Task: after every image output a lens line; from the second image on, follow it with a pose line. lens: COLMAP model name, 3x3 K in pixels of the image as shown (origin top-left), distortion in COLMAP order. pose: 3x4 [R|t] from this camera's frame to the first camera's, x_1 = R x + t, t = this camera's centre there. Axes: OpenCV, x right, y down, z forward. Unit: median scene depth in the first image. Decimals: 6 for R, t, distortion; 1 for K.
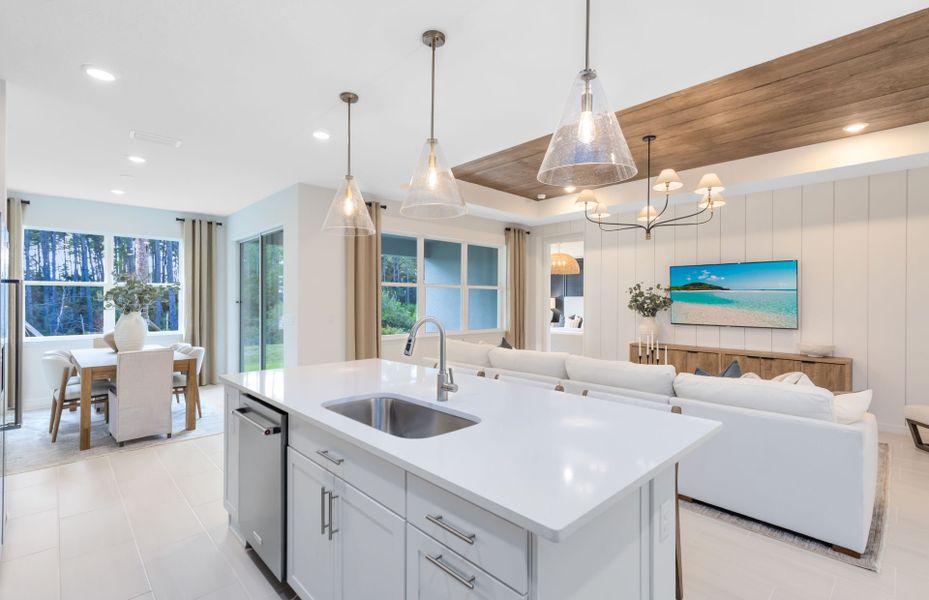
lens RADIAL K [[429.8, 0, 466.4], [0, 429.8, 300.7], [0, 0, 1]] dist [0.005224, -0.001285]
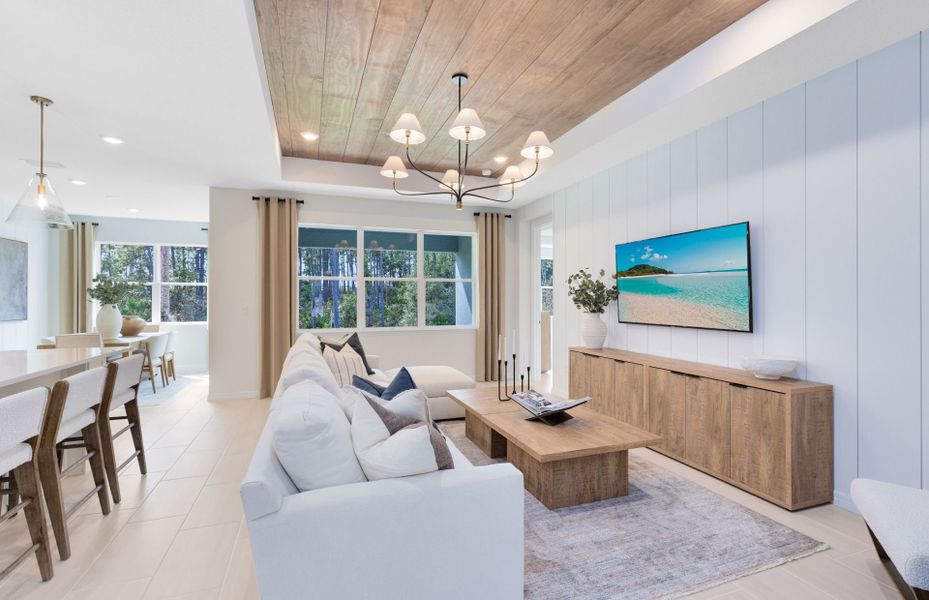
lens RADIAL K [[429.8, 0, 465.9], [0, 429.8, 297.7], [0, 0, 1]] dist [0.005224, -0.001285]
pose [[0.914188, -0.007168, -0.405226, 0.567083], [0.005191, 0.999969, -0.005976, 0.015636], [0.405256, 0.003360, 0.914197, 0.230628]]
